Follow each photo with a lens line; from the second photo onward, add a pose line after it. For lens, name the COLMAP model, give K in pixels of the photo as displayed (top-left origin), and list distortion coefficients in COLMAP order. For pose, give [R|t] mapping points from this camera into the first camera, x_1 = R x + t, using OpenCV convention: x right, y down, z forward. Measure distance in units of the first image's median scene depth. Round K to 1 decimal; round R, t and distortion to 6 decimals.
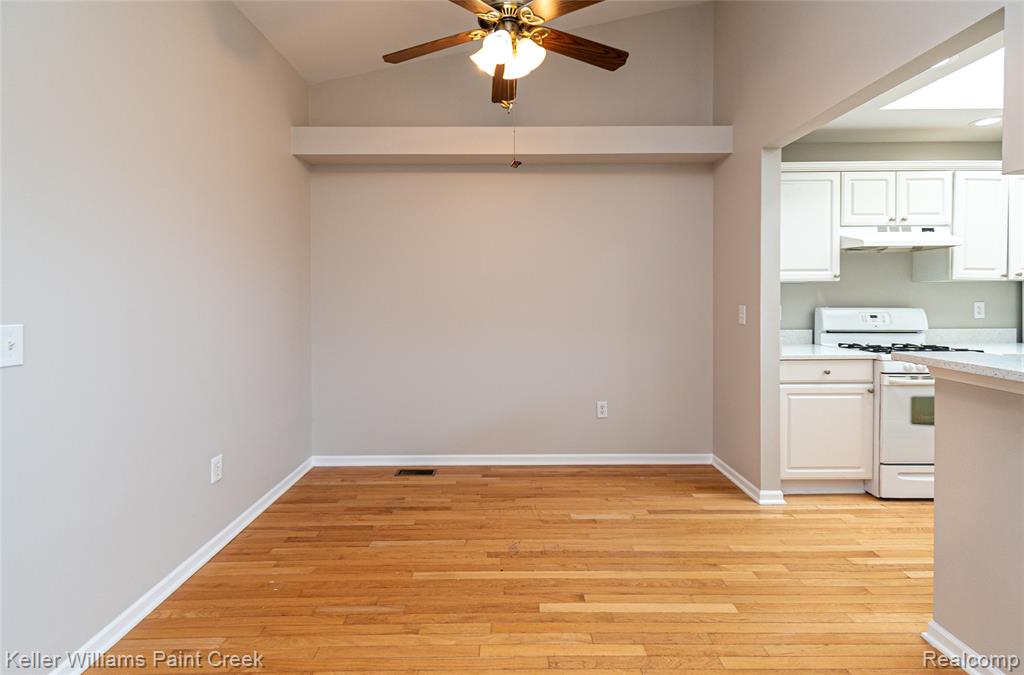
lens RADIAL K [[463.3, 0, 514.4], [0, 463.3, 301.9], [0, 0, 1]] dist [0.004728, -0.002096]
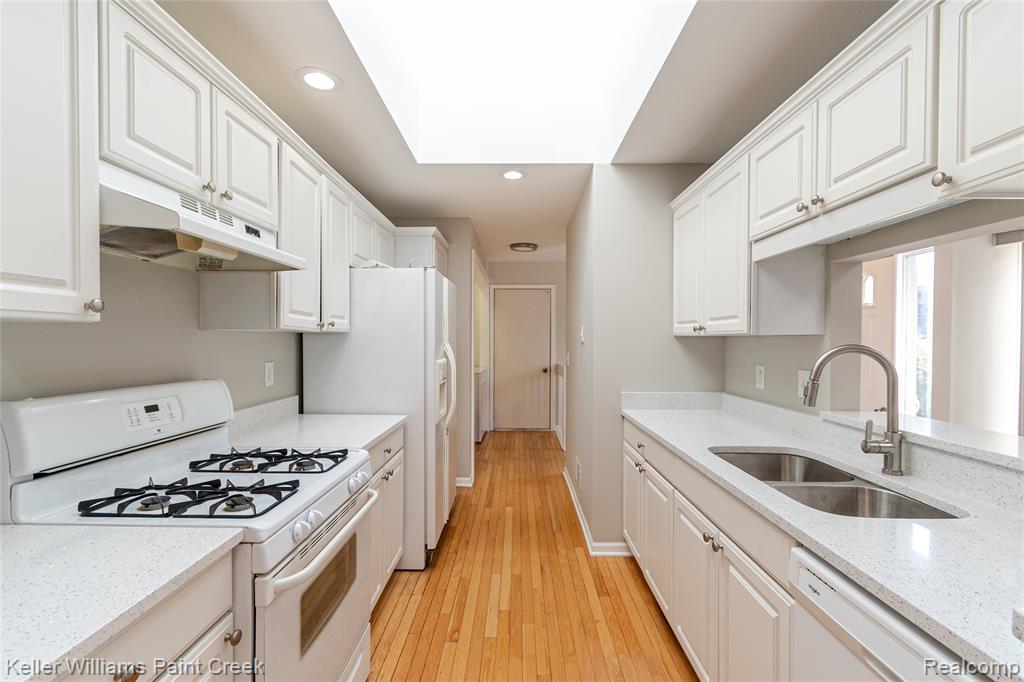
lens RADIAL K [[463.3, 0, 506.2], [0, 463.3, 346.8], [0, 0, 1]] dist [0.004728, -0.002096]
pose [[0.032176, -0.008920, 0.999442, 0.412858], [0.003769, 0.999954, 0.008804, -0.031854], [-0.999475, 0.003483, 0.032208, 0.760977]]
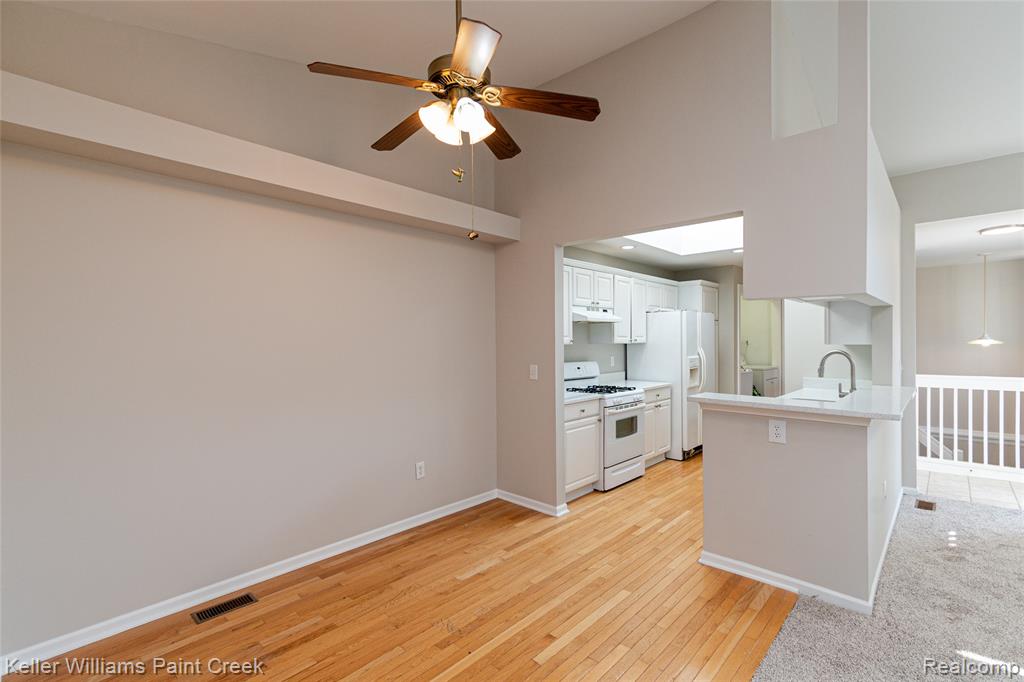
lens RADIAL K [[463.3, 0, 510.5], [0, 463.3, 341.3], [0, 0, 1]] dist [0.004728, -0.002096]
pose [[0.685803, 0.003179, 0.727780, -0.483930], [0.005156, 0.999944, -0.009226, -0.044986], [-0.727769, 0.010079, 0.685749, 0.189601]]
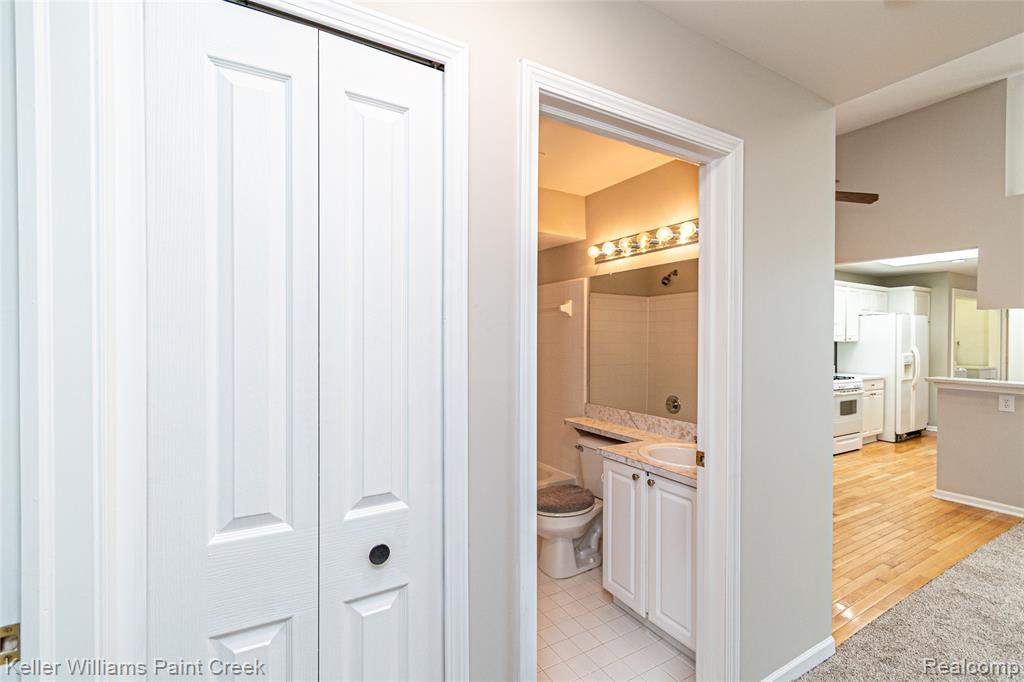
lens RADIAL K [[463.3, 0, 495.8], [0, 463.3, 342.2], [0, 0, 1]] dist [0.004728, -0.002096]
pose [[0.865513, 0.007977, 0.500823, -1.342765], [-0.007936, 0.999966, -0.002212, -0.030509], [-0.500824, -0.002060, 0.865547, 0.027834]]
